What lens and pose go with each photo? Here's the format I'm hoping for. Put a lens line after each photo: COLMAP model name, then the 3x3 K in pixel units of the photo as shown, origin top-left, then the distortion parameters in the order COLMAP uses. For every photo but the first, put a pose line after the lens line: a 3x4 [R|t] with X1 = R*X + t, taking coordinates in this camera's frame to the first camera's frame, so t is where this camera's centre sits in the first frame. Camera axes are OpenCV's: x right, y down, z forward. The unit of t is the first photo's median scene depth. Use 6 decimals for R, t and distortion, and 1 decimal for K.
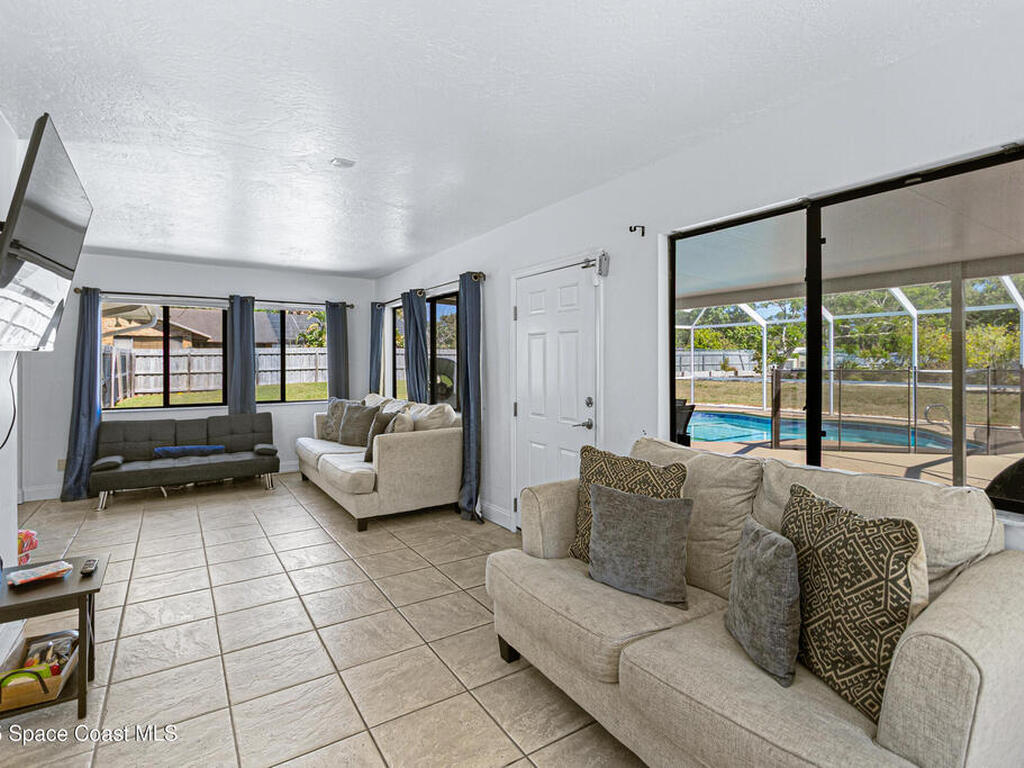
lens RADIAL K [[518.0, 0, 512.5], [0, 518.0, 360.1], [0, 0, 1]] dist [0.000123, 0.000010]
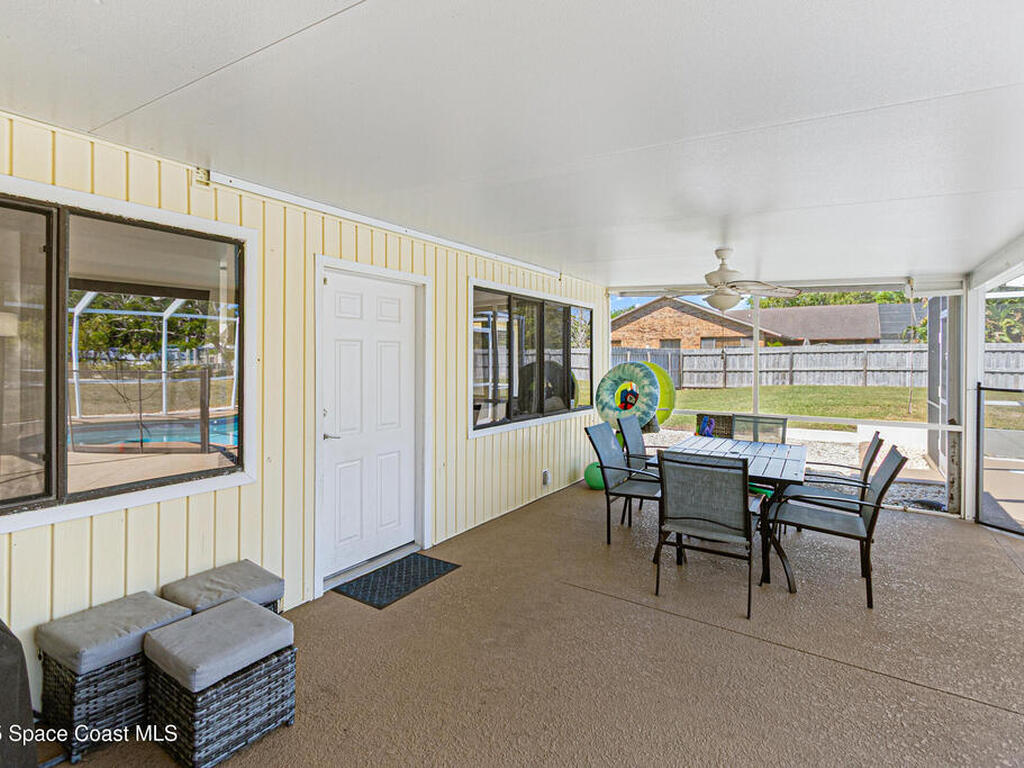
lens RADIAL K [[518.0, 0, 512.5], [0, 518.0, 360.1], [0, 0, 1]] dist [0.000123, 0.000010]
pose [[0.400050, 0.007189, -0.916465, 0.178908], [-0.004345, 0.999973, 0.005948, -0.001609], [0.916483, 0.001602, 0.400070, 0.181834]]
